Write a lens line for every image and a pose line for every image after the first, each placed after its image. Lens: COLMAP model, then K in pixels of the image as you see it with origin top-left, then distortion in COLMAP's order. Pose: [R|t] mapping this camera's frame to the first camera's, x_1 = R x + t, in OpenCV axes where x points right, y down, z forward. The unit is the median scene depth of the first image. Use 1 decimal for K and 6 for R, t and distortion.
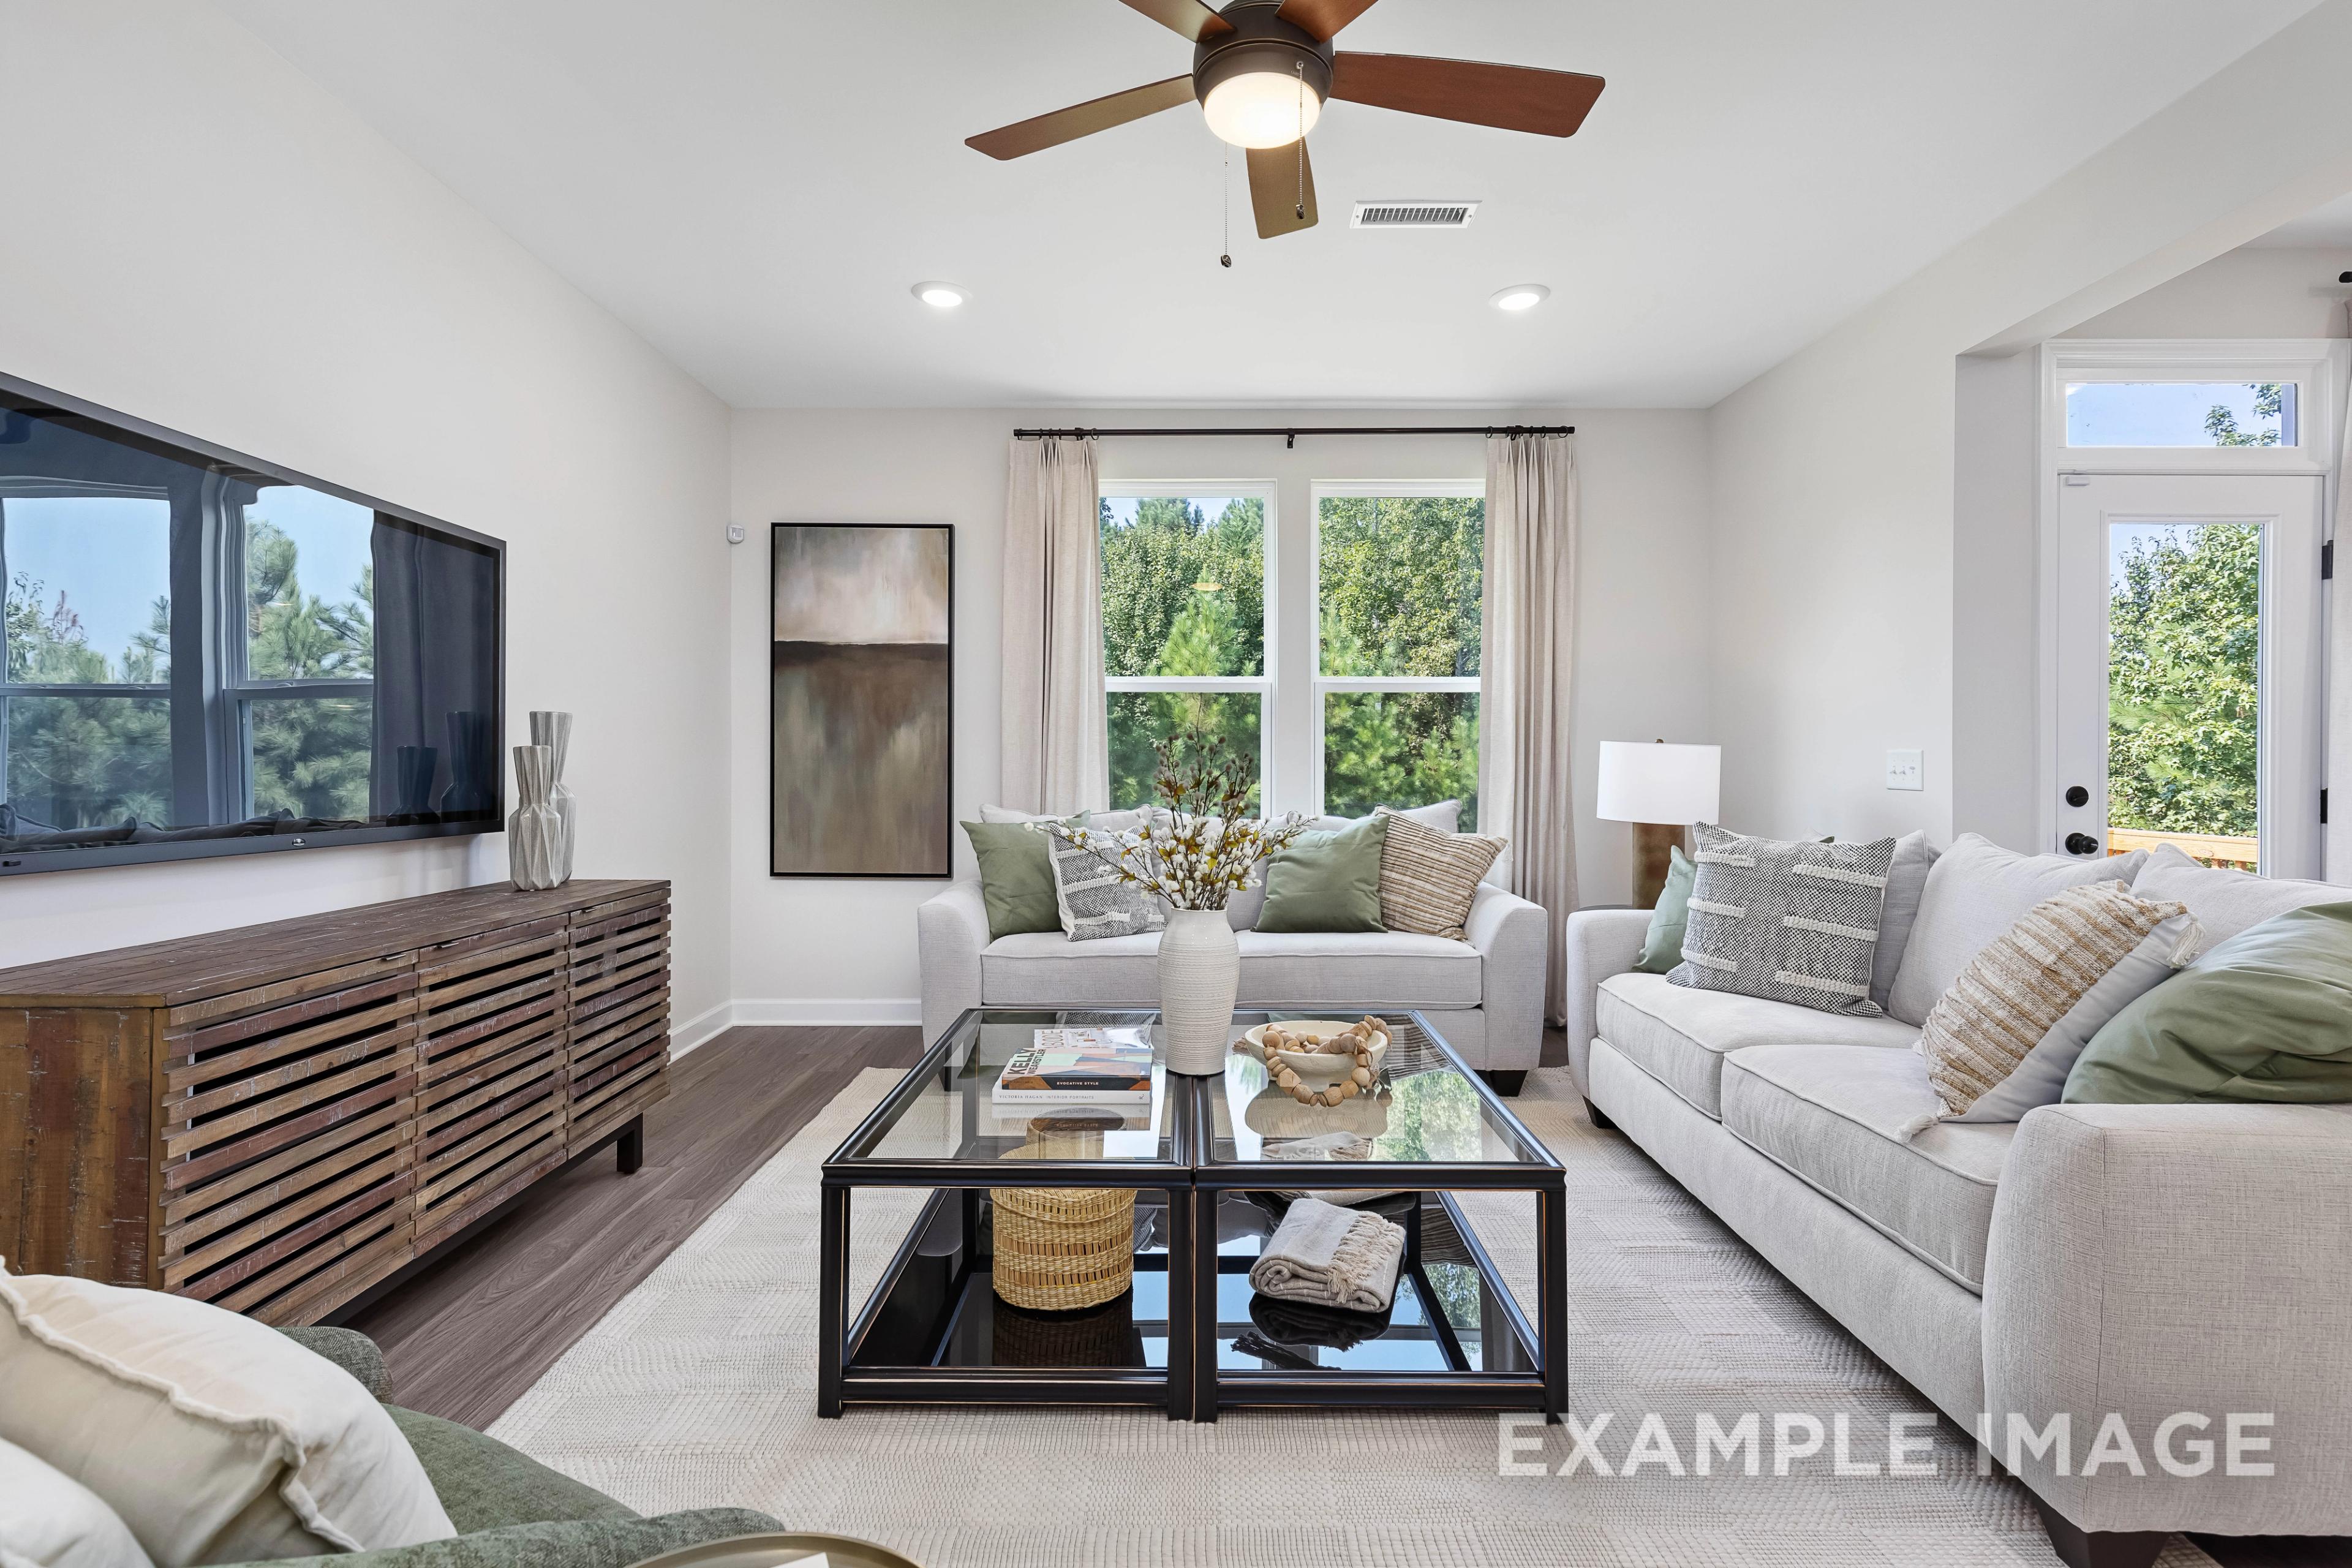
lens RADIAL K [[1081.0, 0, 1187.6], [0, 1081.0, 769.3], [0, 0, 1]] dist [-0.000255, -0.000251]
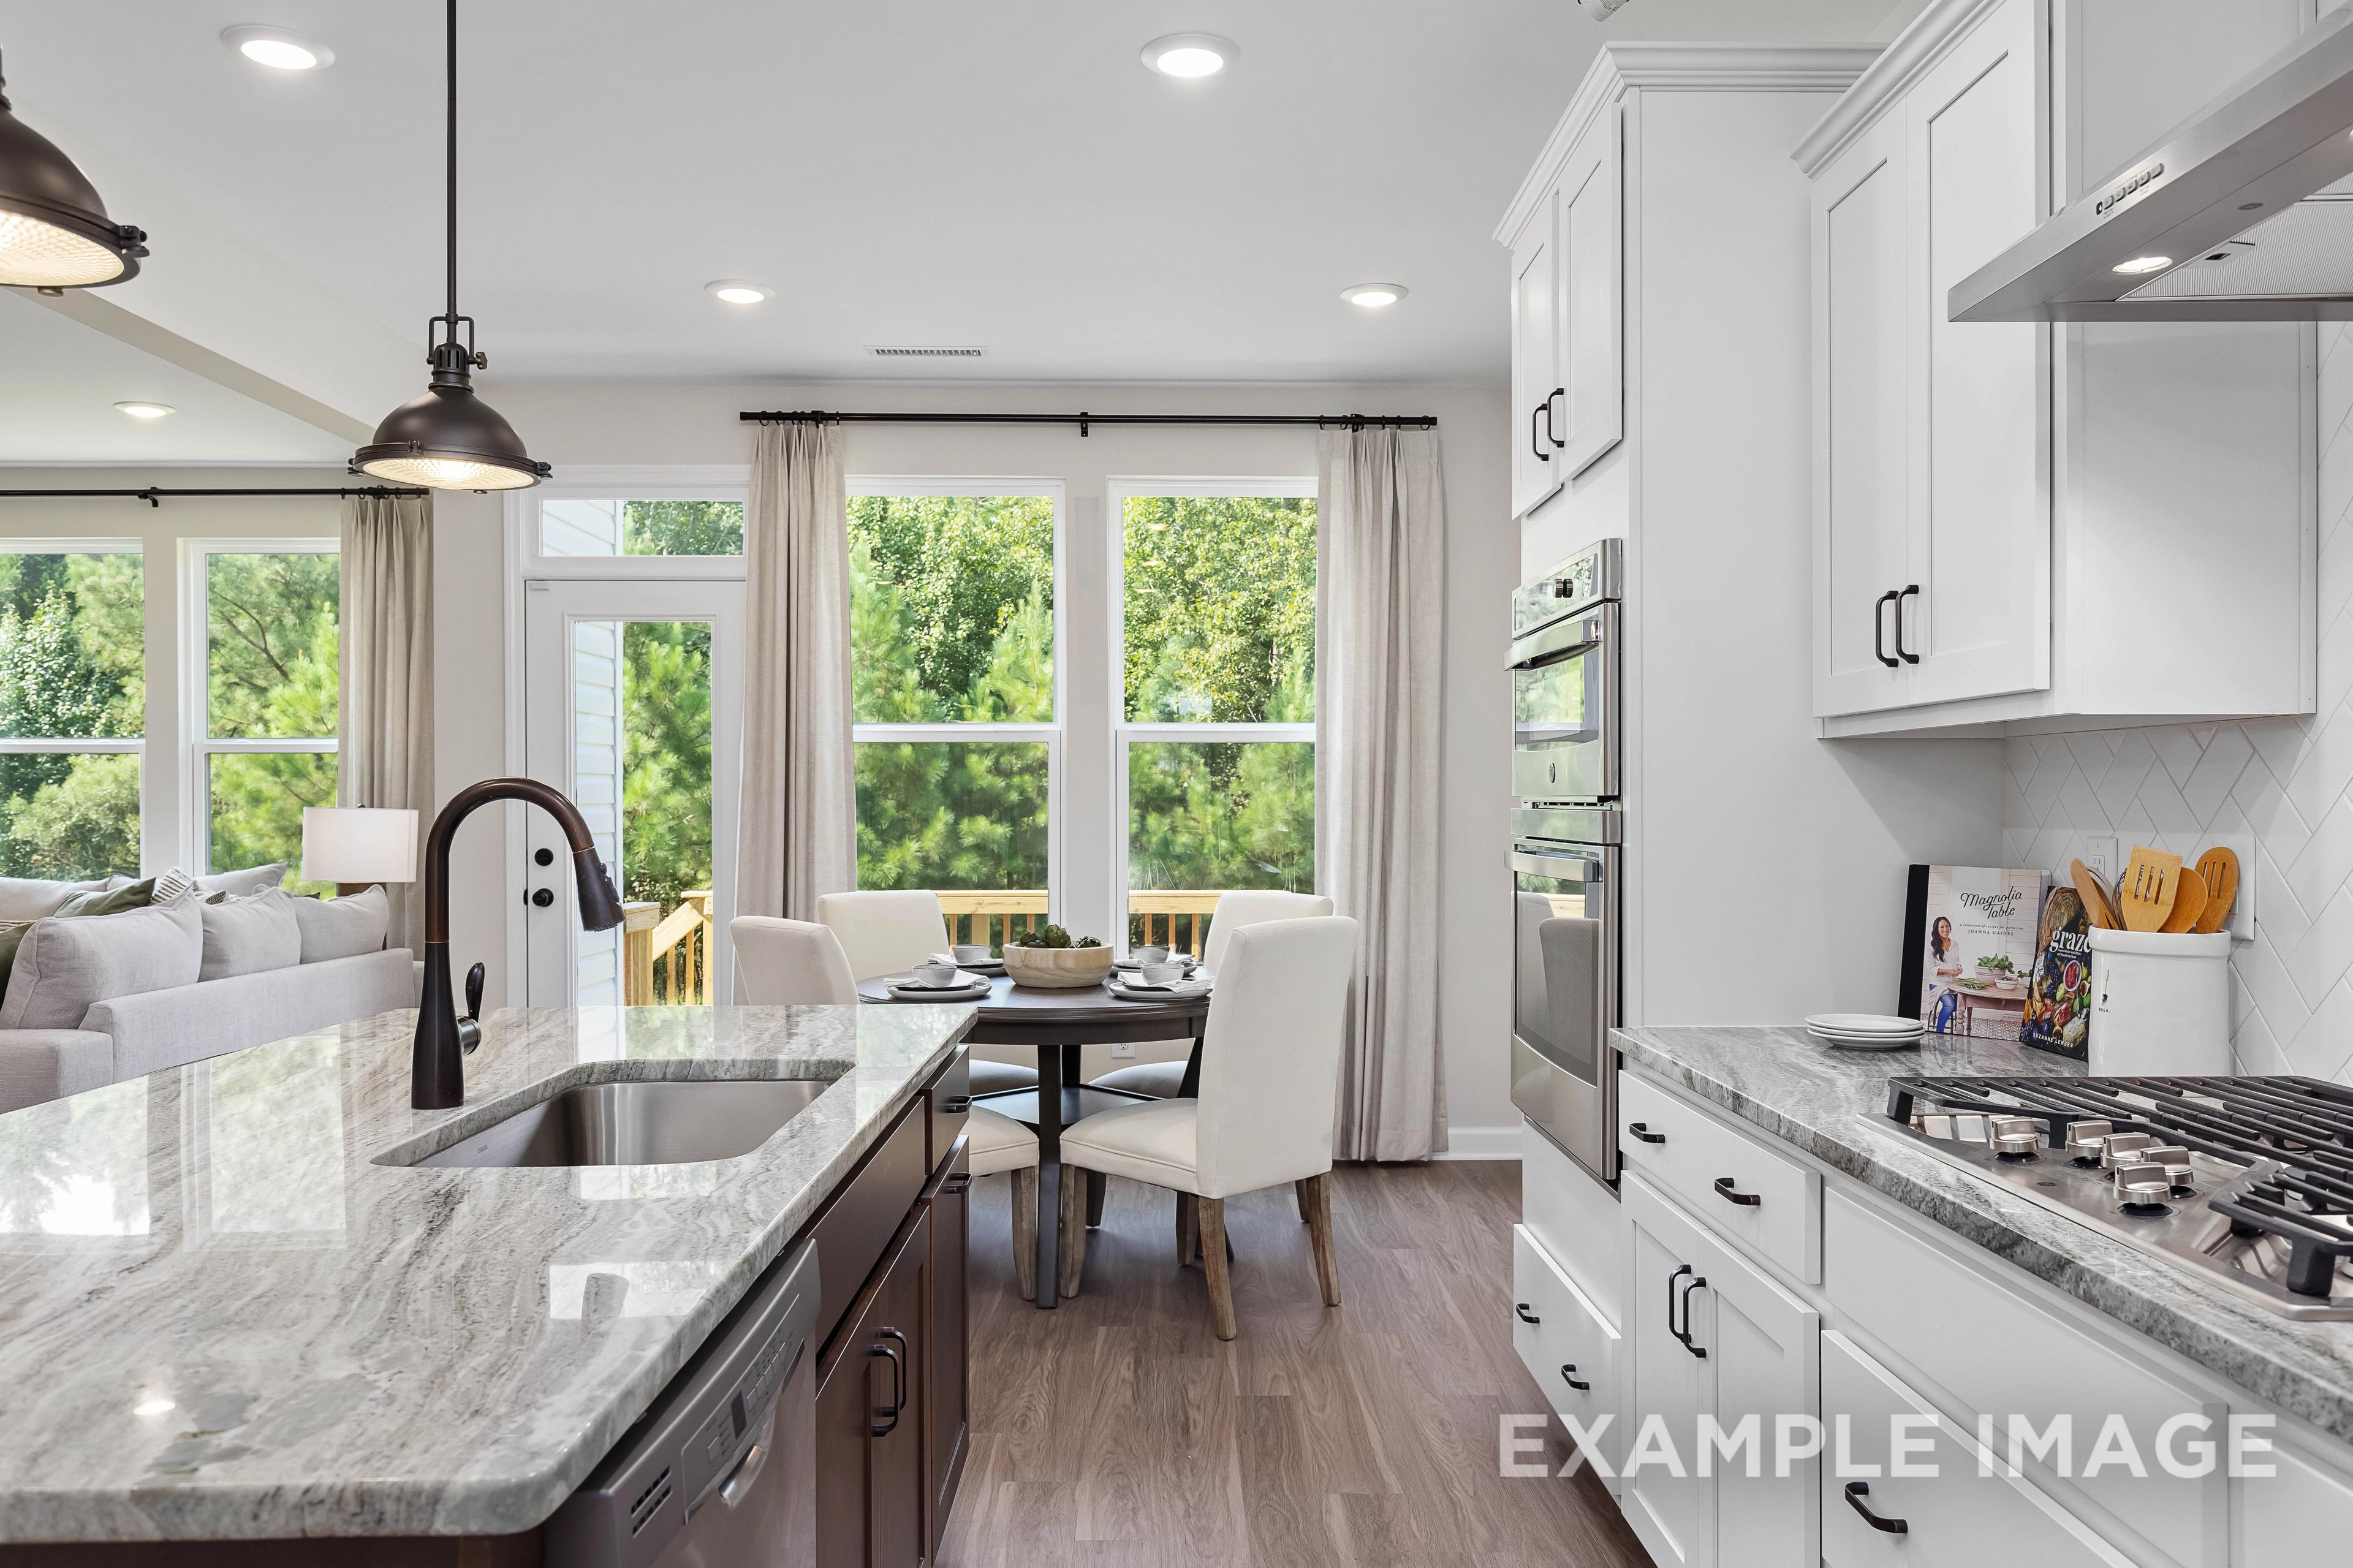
lens RADIAL K [[1734.8, 0, 1178.5], [0, 1734.8, 798.7], [0, 0, 1]] dist [0.008479, -0.004542]
pose [[0.999941, -0.002657, 0.010495, 1.029285], [0.002790, 0.999916, -0.012663, -0.008298], [-0.010461, 0.012692, 0.999865, -0.608124]]
